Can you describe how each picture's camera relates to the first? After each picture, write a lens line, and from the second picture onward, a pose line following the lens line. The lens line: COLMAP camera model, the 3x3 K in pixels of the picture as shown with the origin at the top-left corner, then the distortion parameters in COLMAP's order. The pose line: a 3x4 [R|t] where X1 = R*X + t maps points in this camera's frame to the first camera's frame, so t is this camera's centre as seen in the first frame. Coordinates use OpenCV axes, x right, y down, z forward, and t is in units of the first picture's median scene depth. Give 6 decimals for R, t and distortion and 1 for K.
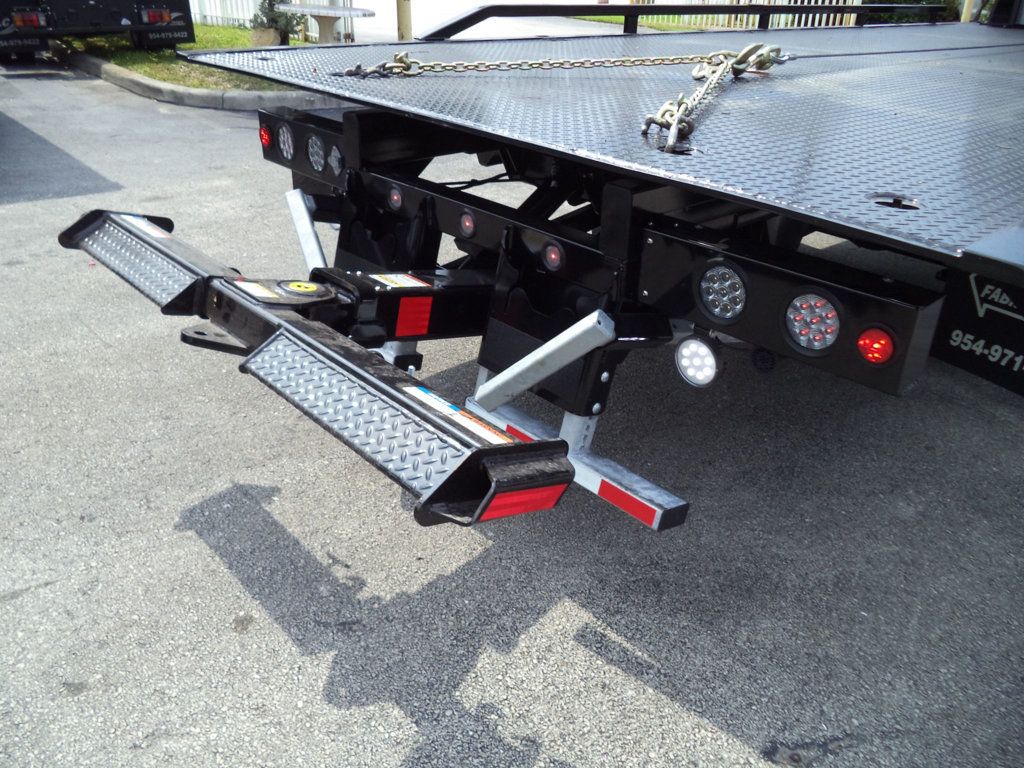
lens RADIAL K [[849.1, 0, 514.9], [0, 849.1, 390.2], [0, 0, 1]] dist [-0.026062, -0.002670]
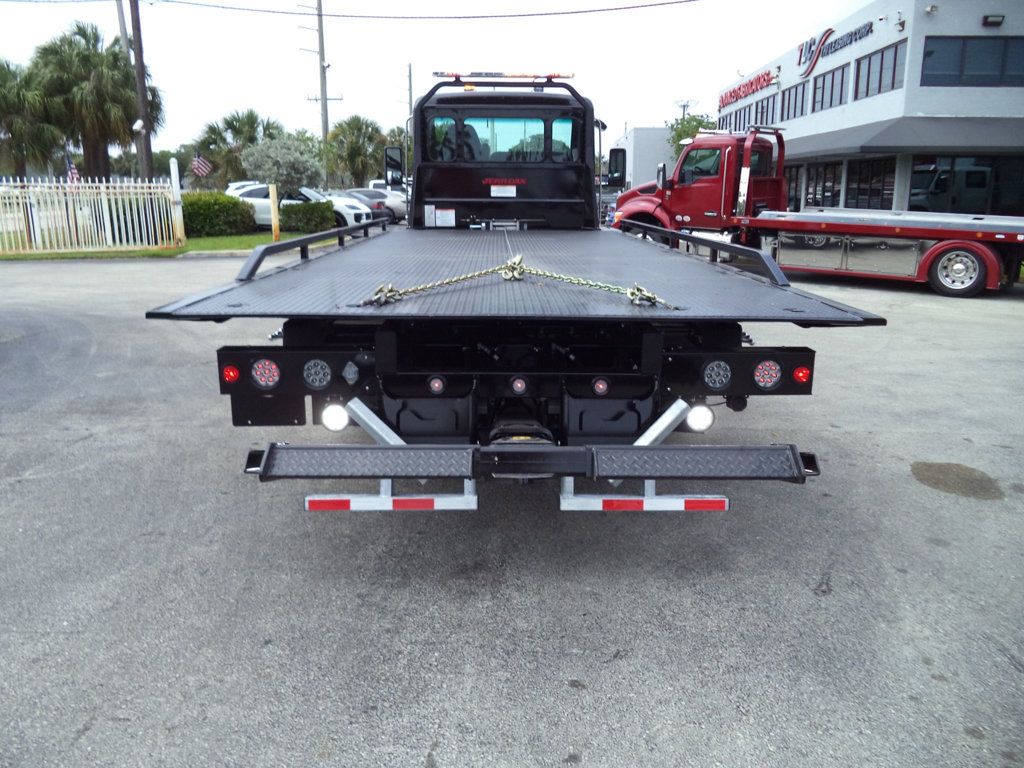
lens RADIAL K [[843.1, 0, 526.0], [0, 843.1, 382.0], [0, 0, 1]] dist [-0.016370, 0.001342]
pose [[0.671560, -0.203585, 0.712433, -0.907925], [0.361579, 0.929297, -0.075279, -0.072453], [-0.646736, 0.308155, 0.697691, -0.023881]]
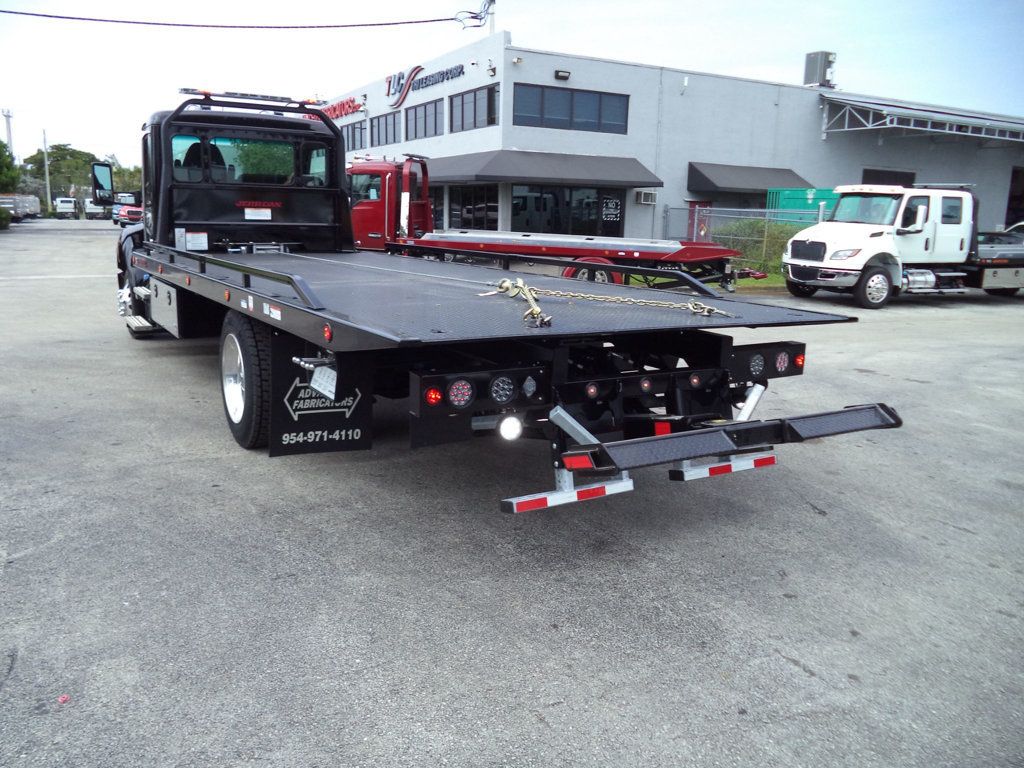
lens RADIAL K [[831.3, 0, 530.7], [0, 831.3, 384.3], [0, 0, 1]] dist [-0.024068, 0.004504]
pose [[0.207629, -0.232982, 0.950058, -1.490314], [0.436803, 0.891100, 0.123063, -0.434690], [-0.875268, 0.389436, 0.286785, 0.588887]]
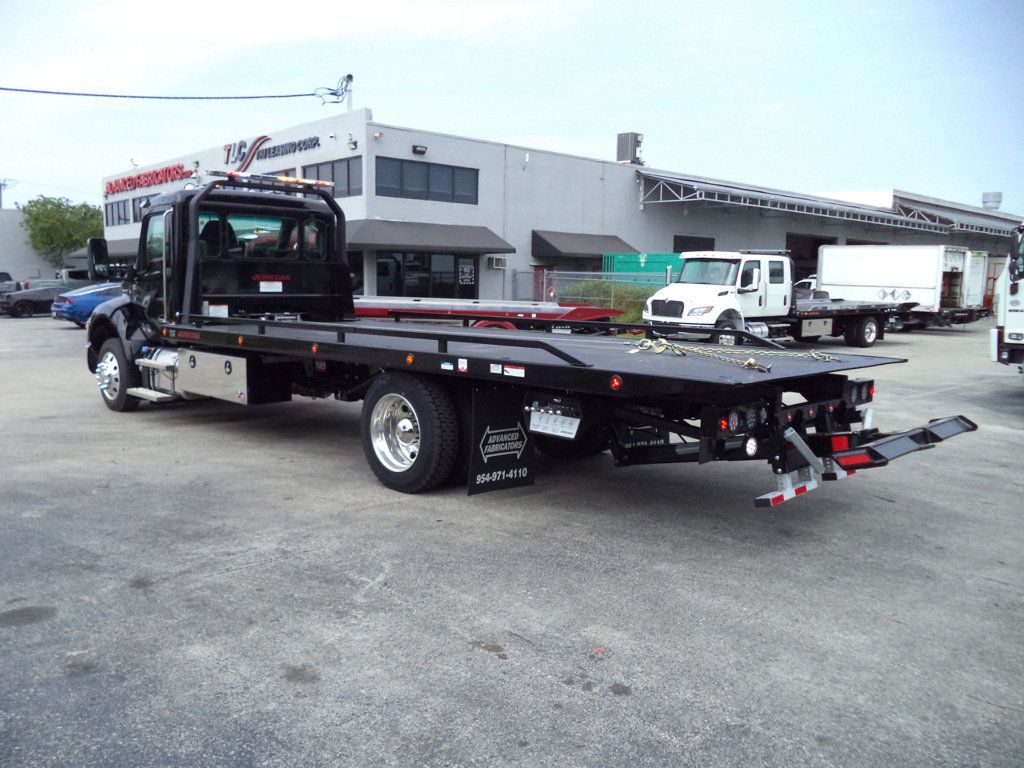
lens RADIAL K [[823.6, 0, 528.3], [0, 823.6, 386.2], [0, 0, 1]] dist [-0.028541, -0.005780]
pose [[-0.044615, -0.171499, 0.984174, -2.003118], [0.446706, 0.877755, 0.173205, -0.885720], [-0.893568, 0.447364, 0.037449, 1.360113]]
